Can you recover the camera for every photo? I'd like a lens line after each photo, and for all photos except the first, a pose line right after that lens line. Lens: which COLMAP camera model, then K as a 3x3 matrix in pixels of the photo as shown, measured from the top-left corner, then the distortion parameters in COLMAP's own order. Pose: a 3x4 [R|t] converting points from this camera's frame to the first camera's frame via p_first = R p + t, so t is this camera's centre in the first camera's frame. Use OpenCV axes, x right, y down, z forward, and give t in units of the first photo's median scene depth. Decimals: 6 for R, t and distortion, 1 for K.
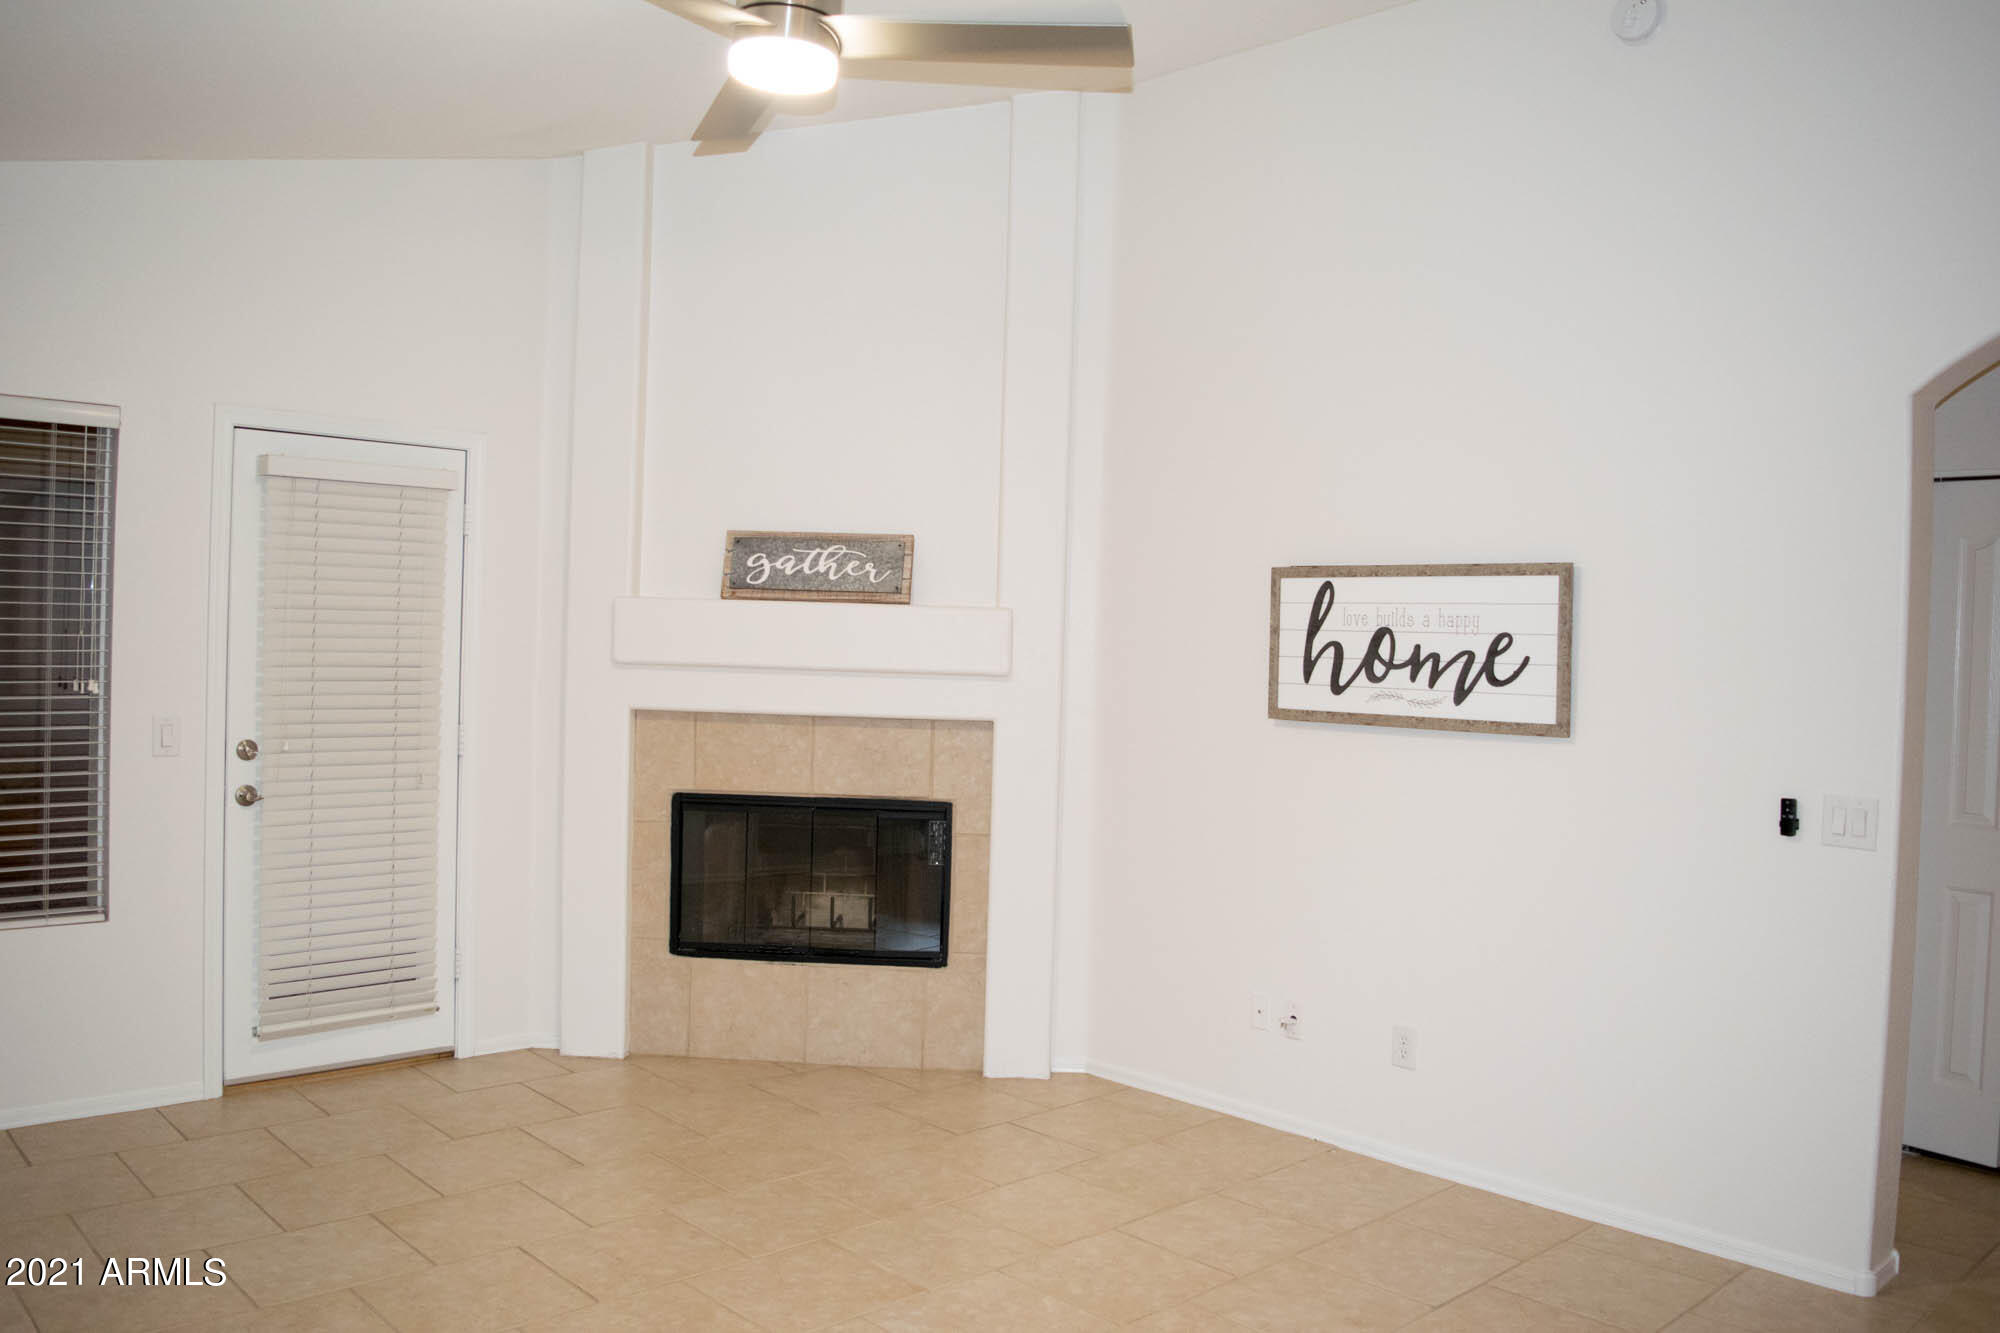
lens RADIAL K [[1565.7, 0, 1000.0], [0, 1565.7, 666.5], [0, 0, 1]] dist [-0.091117, -0.002683]
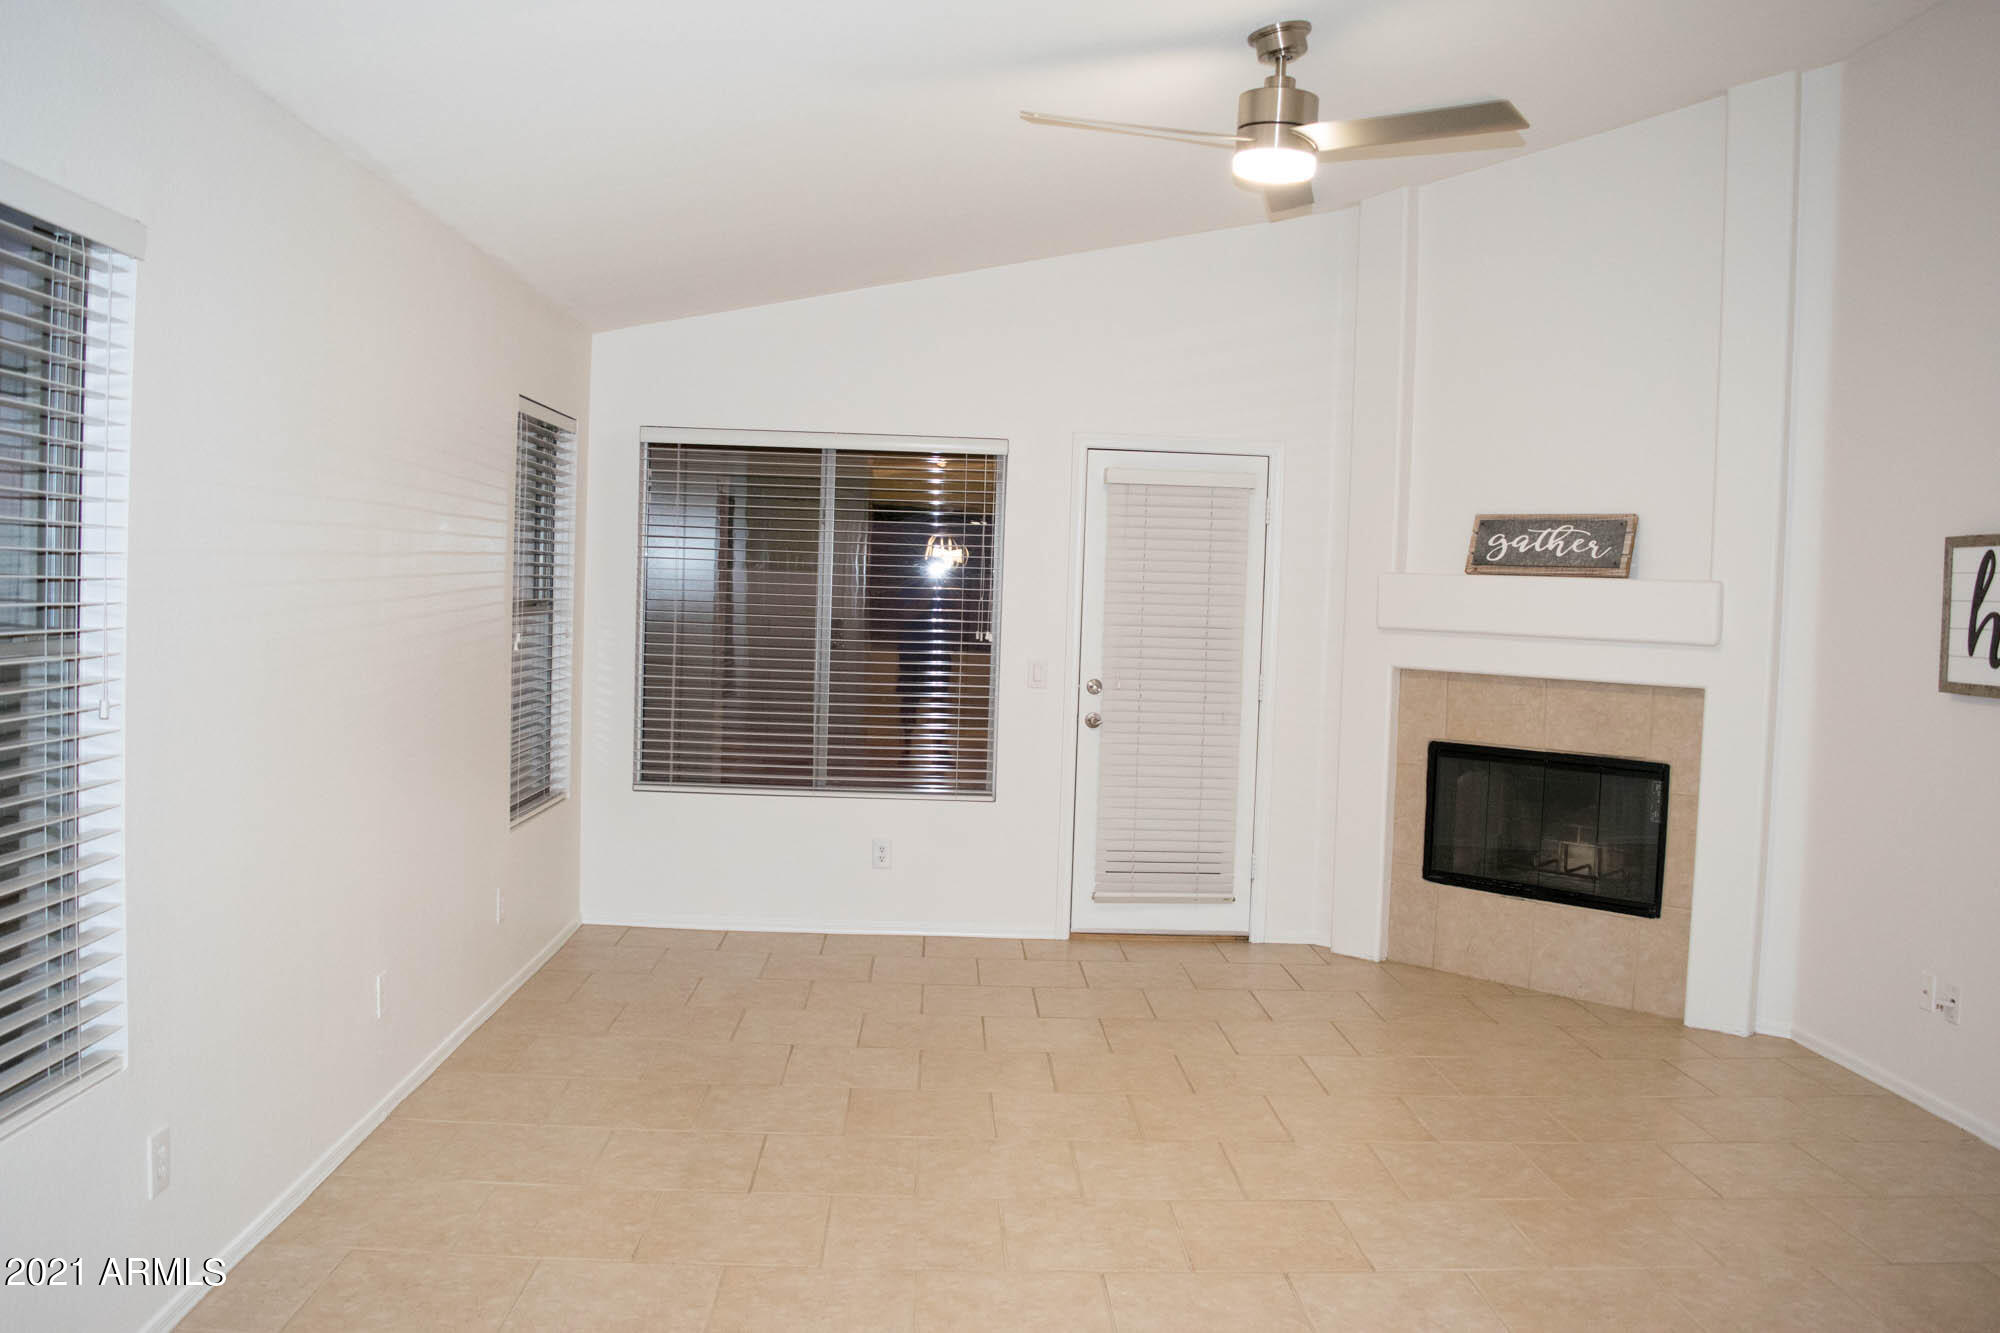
lens RADIAL K [[1556.2, 0, 998.6], [0, 1556.2, 649.8], [0, 0, 1]] dist [-0.072050, -0.003082]
pose [[0.758768, 0.022530, -0.650972, 0.304937], [-0.023938, 0.999691, 0.006697, 0.013236], [0.650921, 0.010502, 0.759072, -0.091320]]
